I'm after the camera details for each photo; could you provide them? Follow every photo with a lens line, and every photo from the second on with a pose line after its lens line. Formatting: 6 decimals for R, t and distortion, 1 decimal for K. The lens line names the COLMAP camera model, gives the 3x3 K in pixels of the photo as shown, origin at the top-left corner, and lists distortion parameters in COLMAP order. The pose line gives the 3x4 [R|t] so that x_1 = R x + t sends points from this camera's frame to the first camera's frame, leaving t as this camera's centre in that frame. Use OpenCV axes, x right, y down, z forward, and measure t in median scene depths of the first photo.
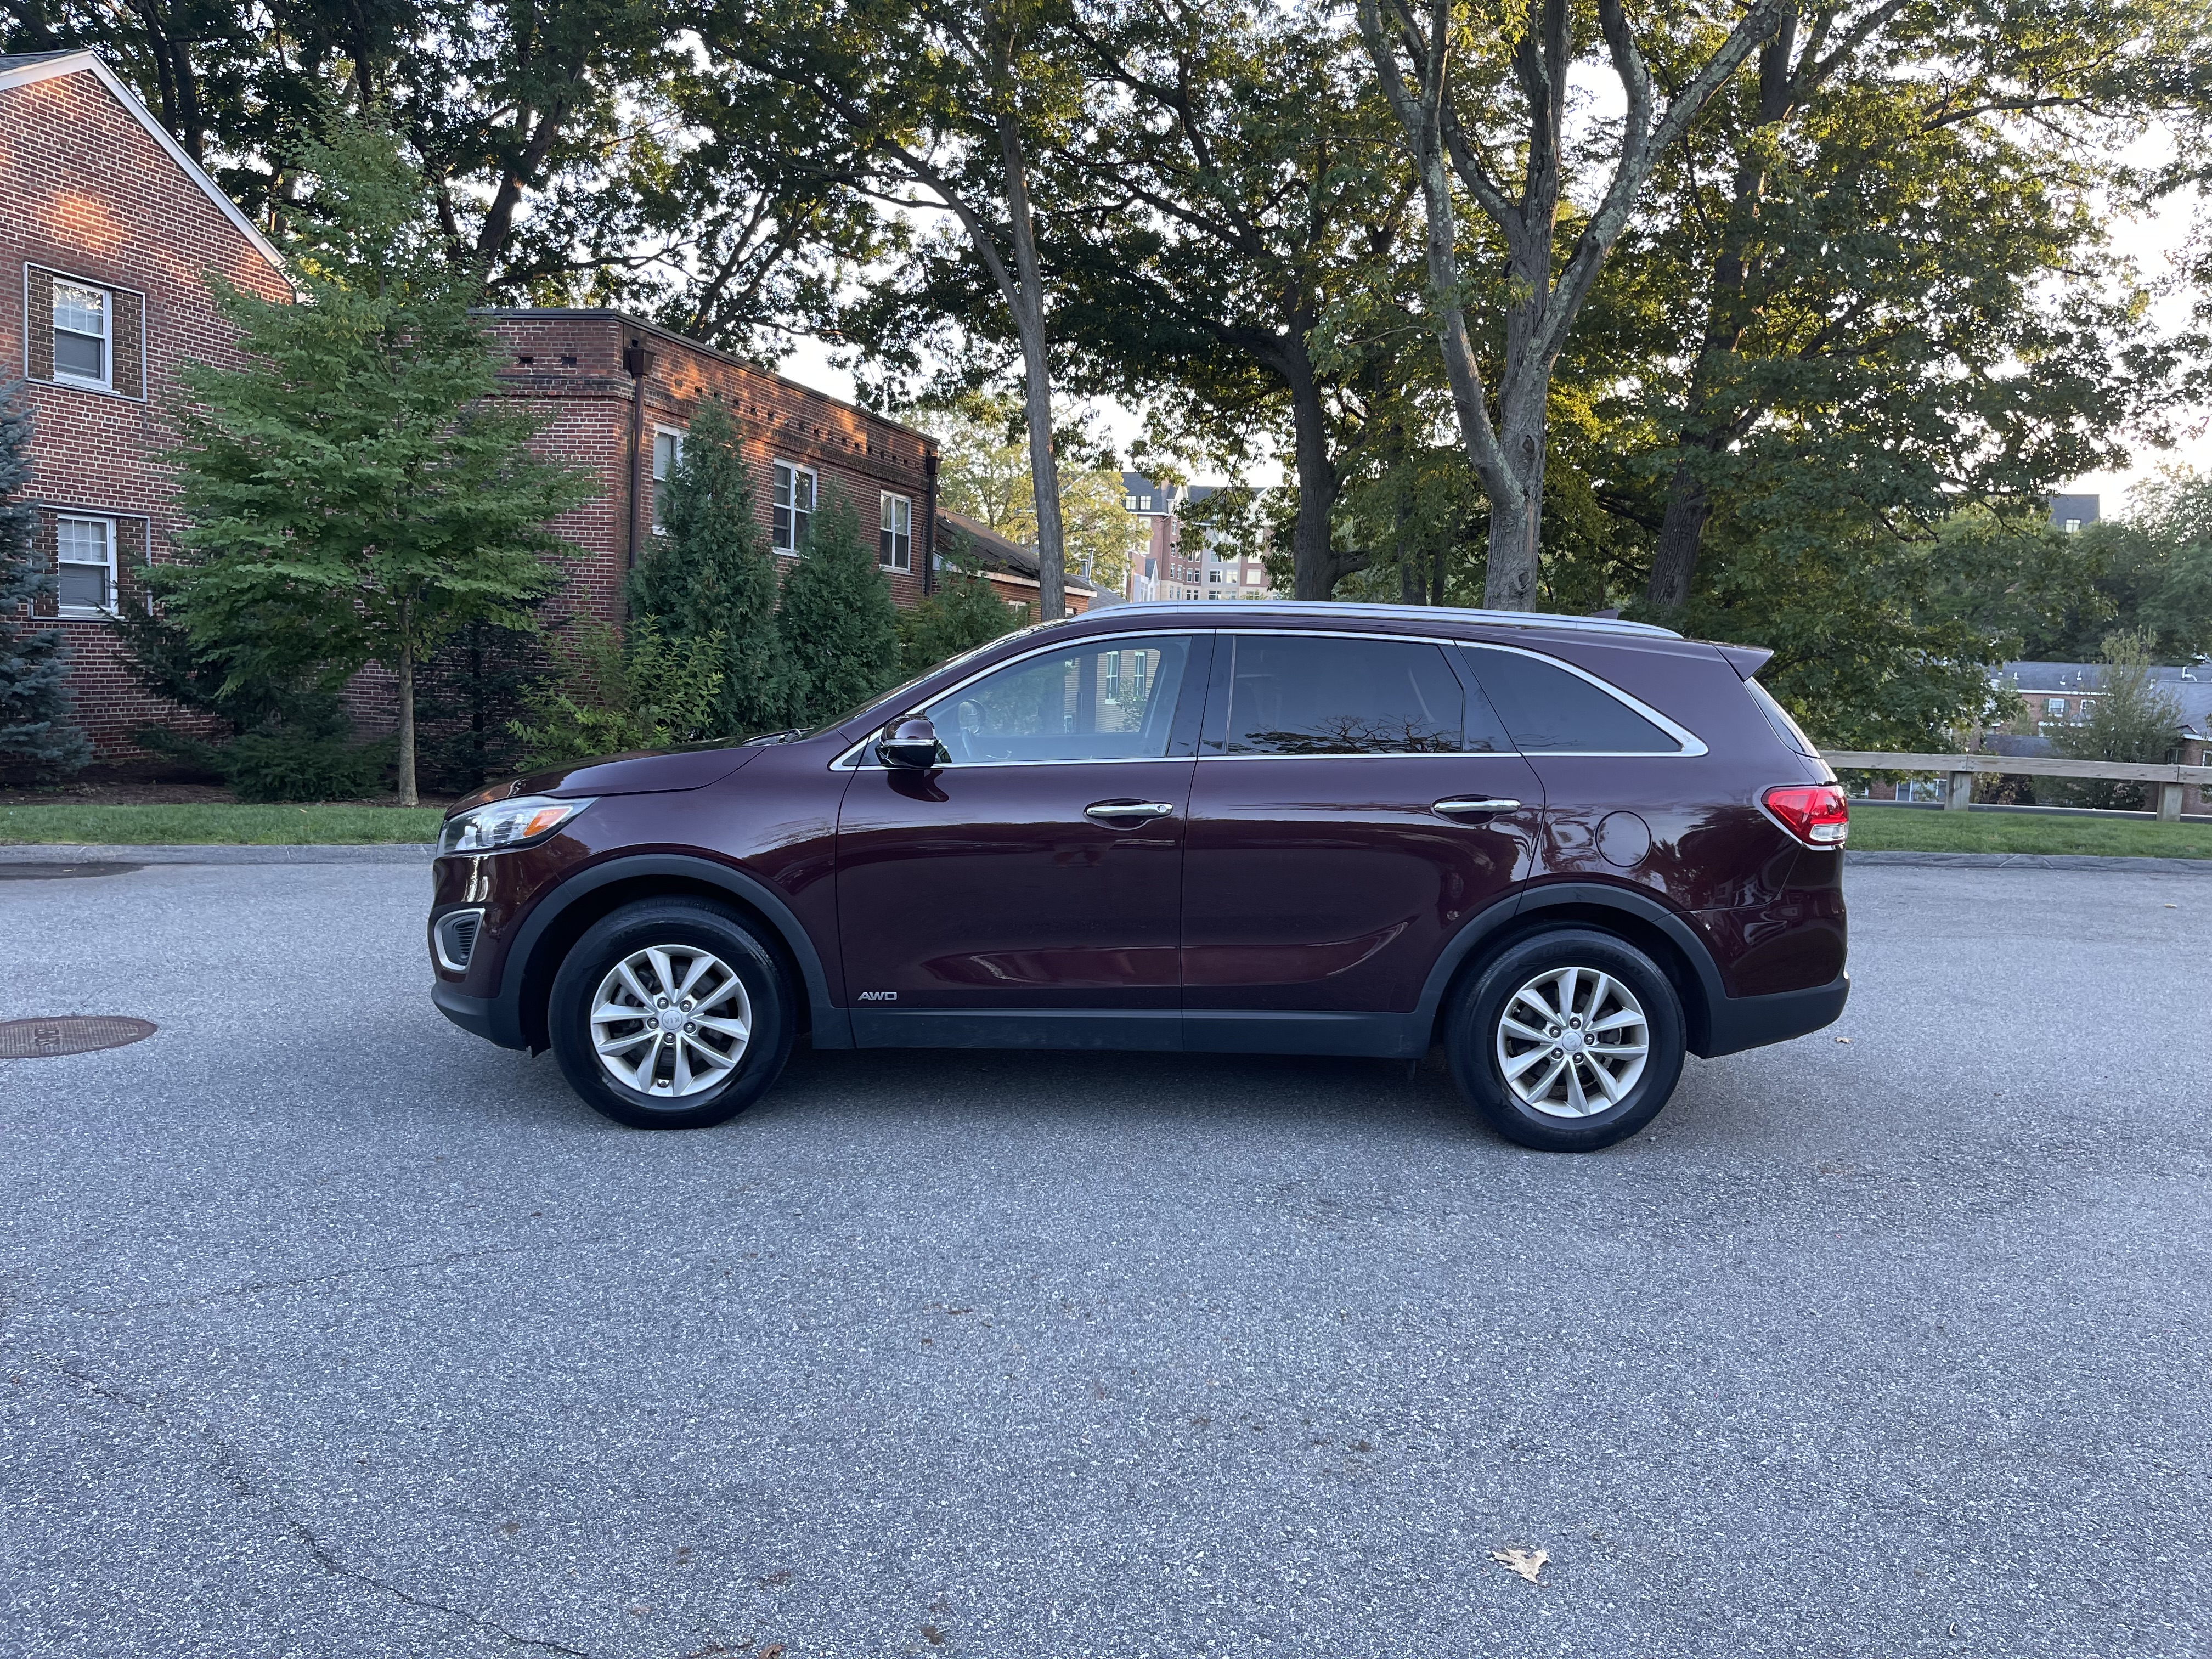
lens RADIAL K [[1661.3, 0, 1107.1], [0, 1661.3, 826.5], [0, 0, 1]] dist [0.058653, -0.073308]
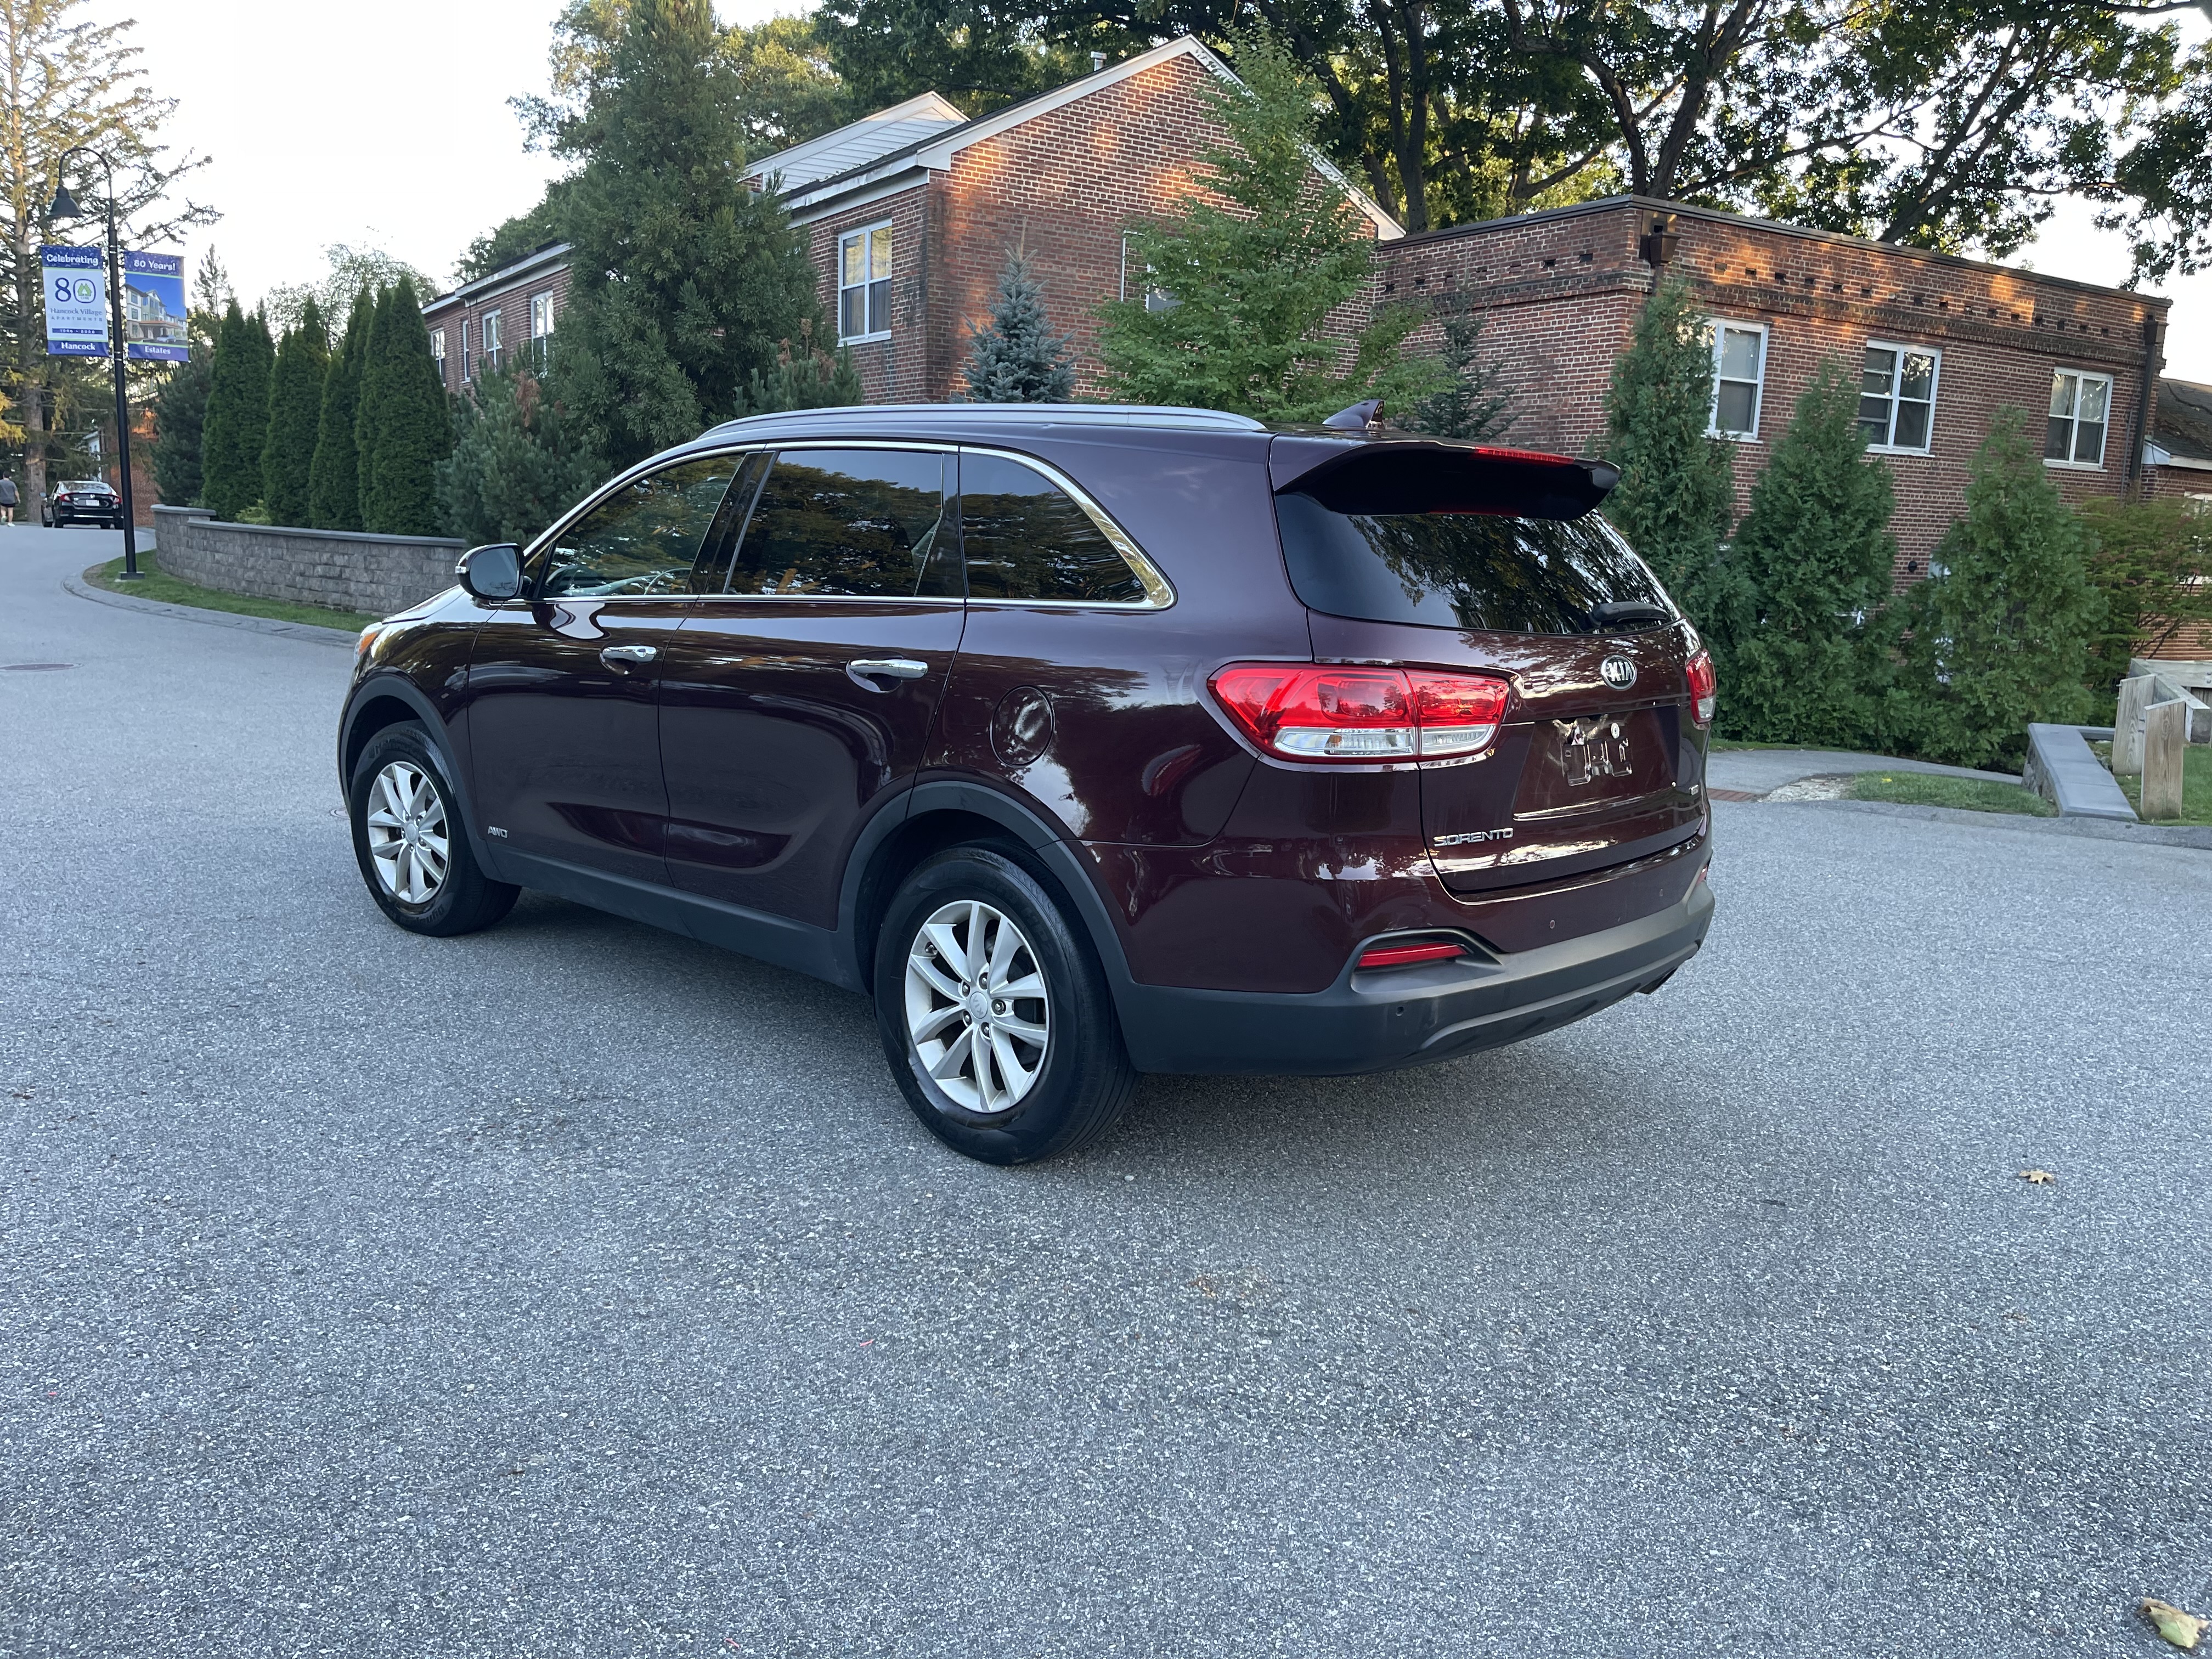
lens RADIAL K [[1661.3, 0, 1107.1], [0, 1661.3, 826.5], [0, 0, 1]] dist [0.058653, -0.073308]
pose [[0.725345, 0.103977, -0.680487, 0.130376], [-0.075933, 0.994580, 0.071031, -0.000295], [0.684184, 0.000149, 0.729309, 0.085082]]
